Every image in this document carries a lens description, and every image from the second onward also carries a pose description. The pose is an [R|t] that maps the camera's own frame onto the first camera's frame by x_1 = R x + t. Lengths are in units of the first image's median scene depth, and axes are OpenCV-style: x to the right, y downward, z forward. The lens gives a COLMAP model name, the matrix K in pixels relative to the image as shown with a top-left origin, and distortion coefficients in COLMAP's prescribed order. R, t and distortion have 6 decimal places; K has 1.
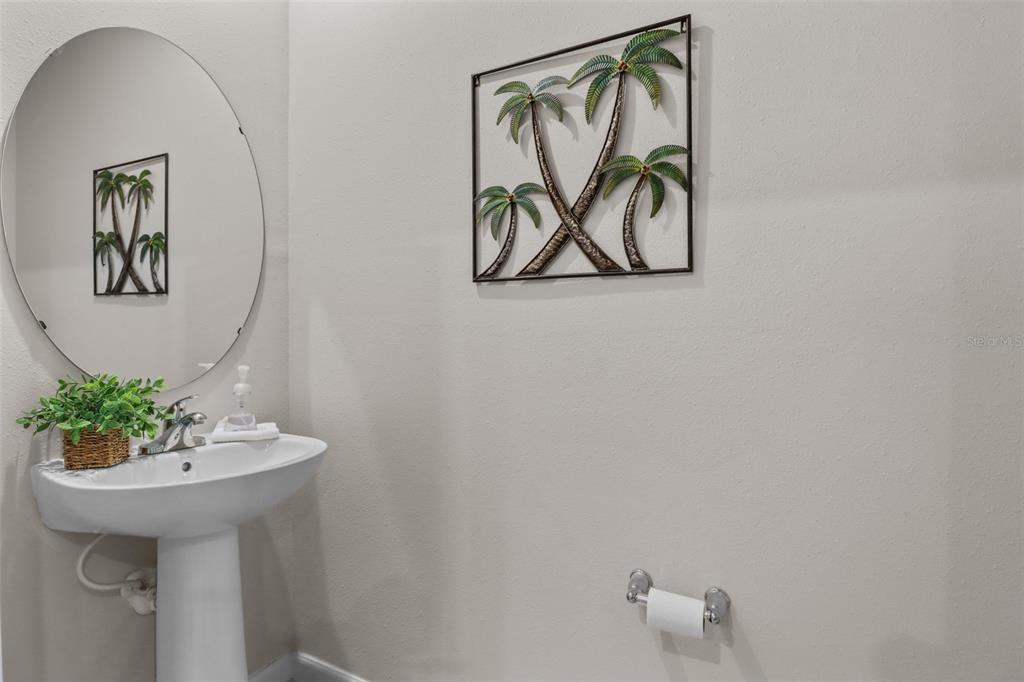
lens RADIAL K [[508.2, 0, 510.7], [0, 508.2, 337.3], [0, 0, 1]] dist [0.001276, -0.000005]
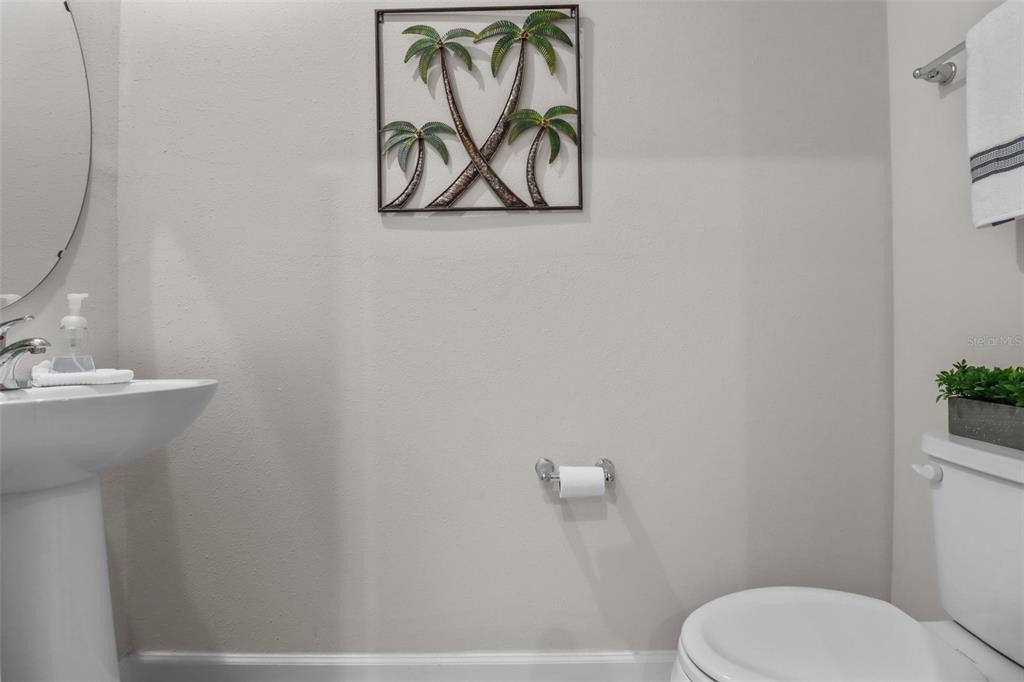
lens RADIAL K [[485.1, 0, 513.6], [0, 485.1, 338.9], [0, 0, 1]] dist [-0.006363, -0.001363]
pose [[0.889617, -0.016901, 0.456394, -0.303683], [0.023220, 0.999696, -0.008240, 0.173034], [-0.456116, 0.017928, 0.889740, 0.017168]]
